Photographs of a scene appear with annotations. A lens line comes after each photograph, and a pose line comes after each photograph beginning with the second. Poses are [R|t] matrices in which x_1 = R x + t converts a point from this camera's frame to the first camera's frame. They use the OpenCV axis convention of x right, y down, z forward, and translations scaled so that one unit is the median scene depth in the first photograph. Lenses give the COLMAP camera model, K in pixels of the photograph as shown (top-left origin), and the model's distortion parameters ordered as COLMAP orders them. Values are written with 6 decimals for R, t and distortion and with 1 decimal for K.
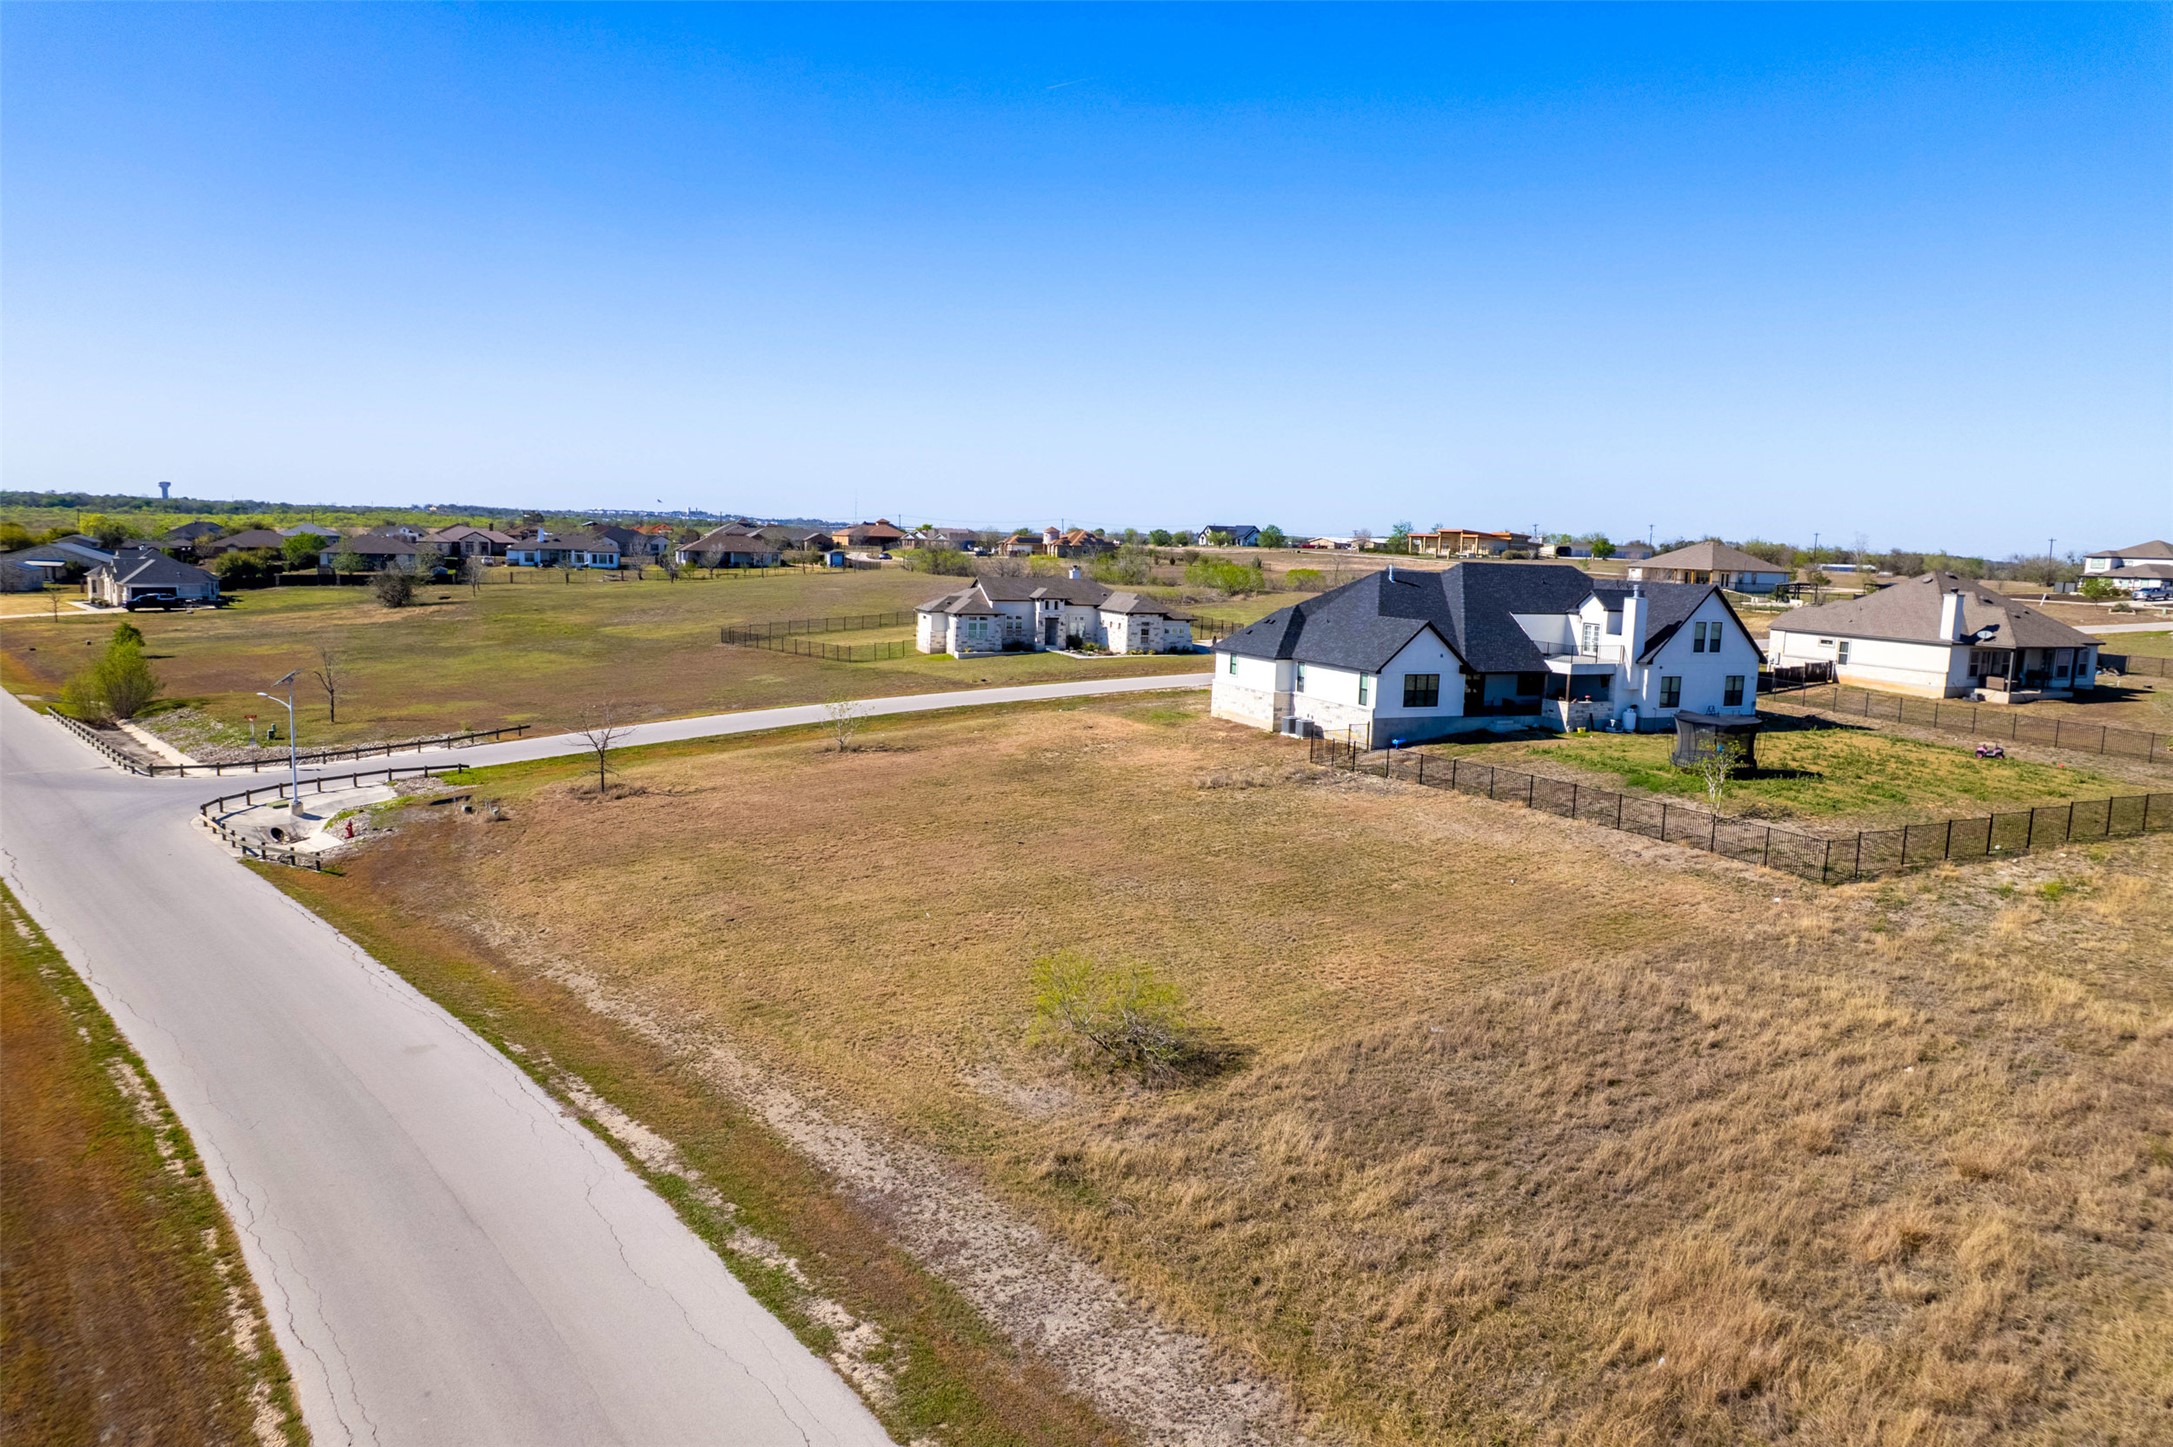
lens RADIAL K [[1380.9, 0, 1086.5], [0, 1380.9, 723.5], [0, 0, 1]] dist [-0.075048, 0.075961]
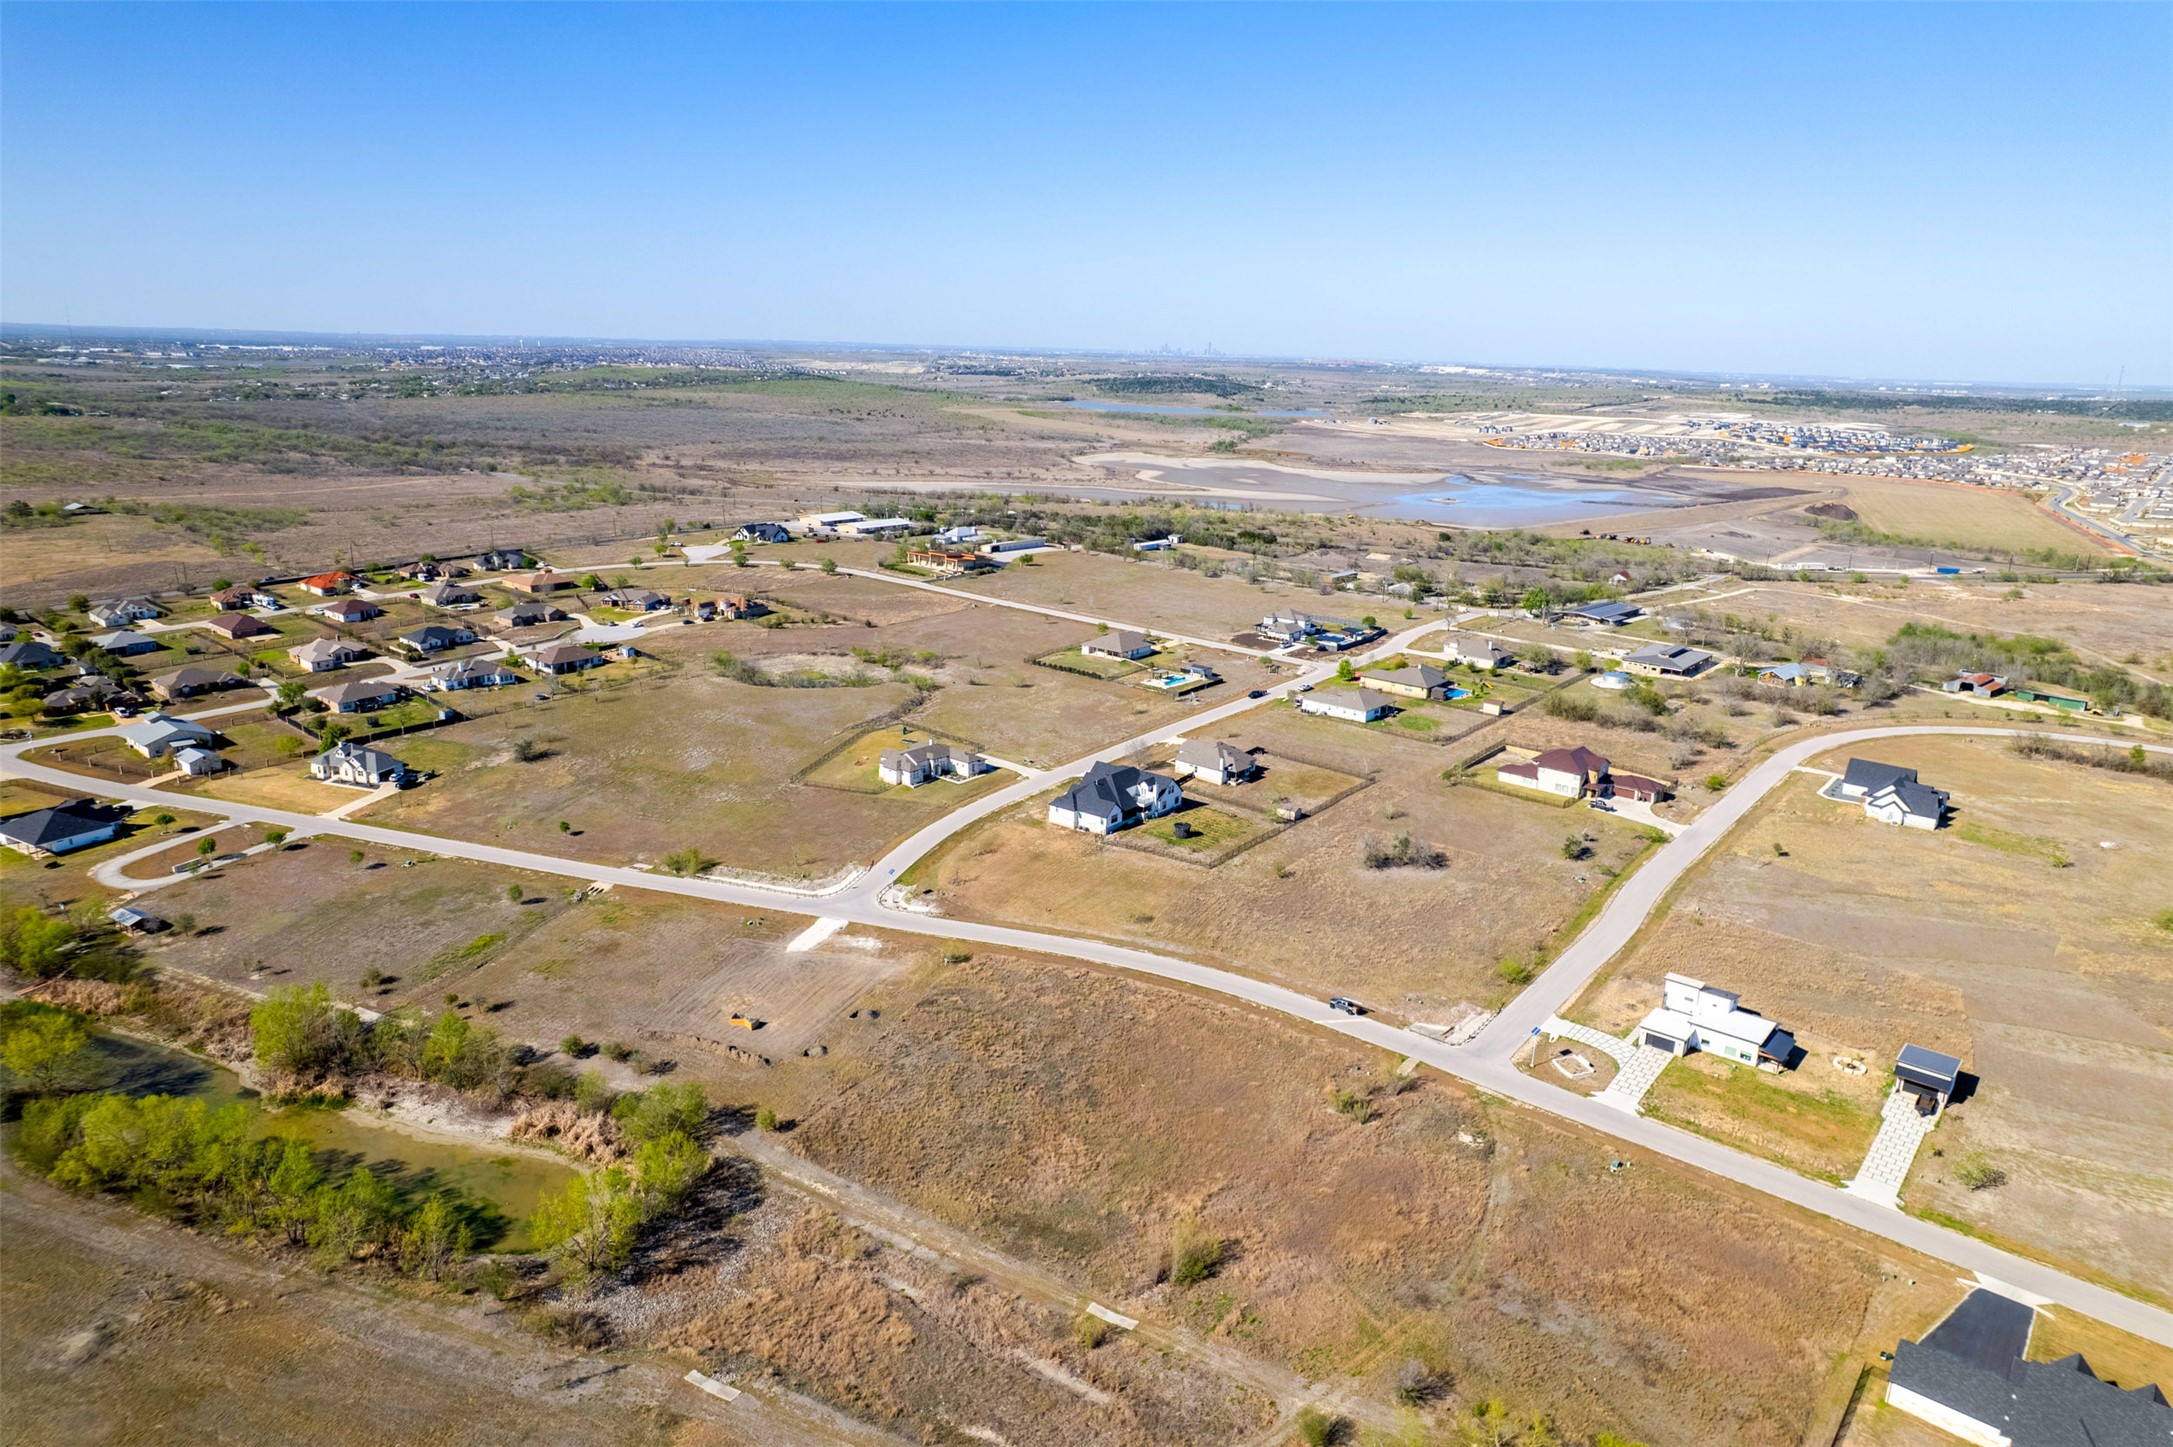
lens RADIAL K [[1380.9, 0, 1086.5], [0, 1380.9, 723.5], [0, 0, 1]] dist [-0.075048, 0.075961]
pose [[0.882745, -0.129065, 0.451778, -2.433011], [0.061225, 0.984931, 0.161748, -1.432801], [-0.465846, -0.115123, 0.877345, -3.746632]]
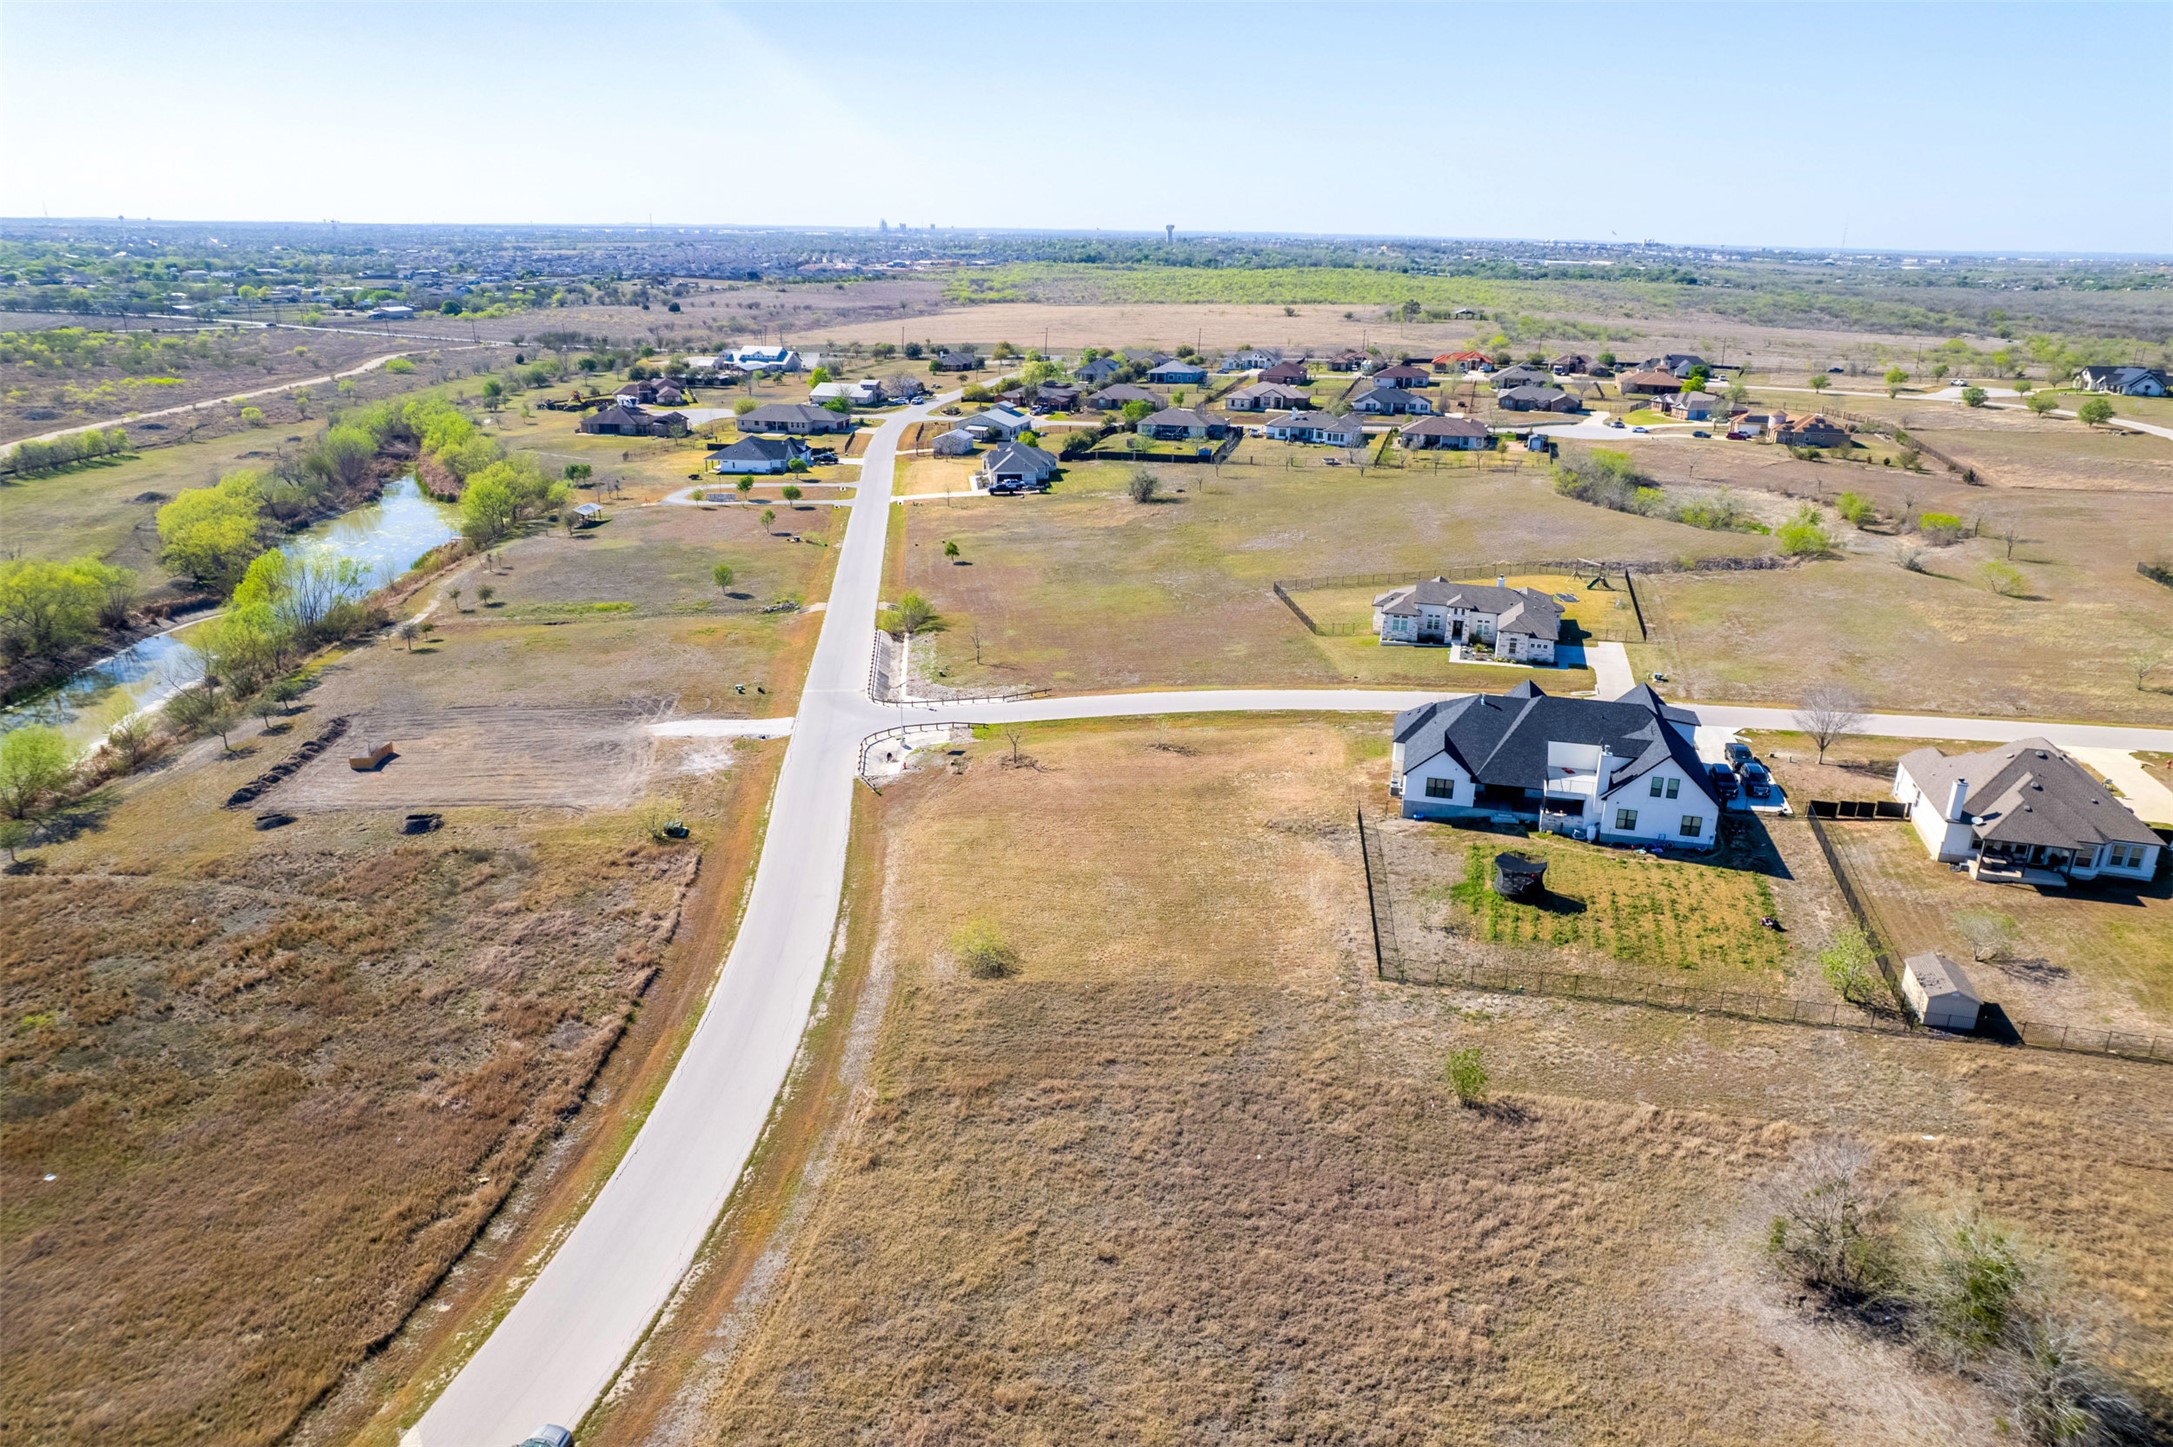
lens RADIAL K [[1380.9, 0, 1086.5], [0, 1380.9, 723.5], [0, 0, 1]] dist [-0.075048, 0.075961]
pose [[0.792970, 0.184346, -0.580702, 1.220825], [-0.071002, 0.974593, 0.212432, -0.598842], [0.605109, -0.127221, 0.785912, -0.735432]]
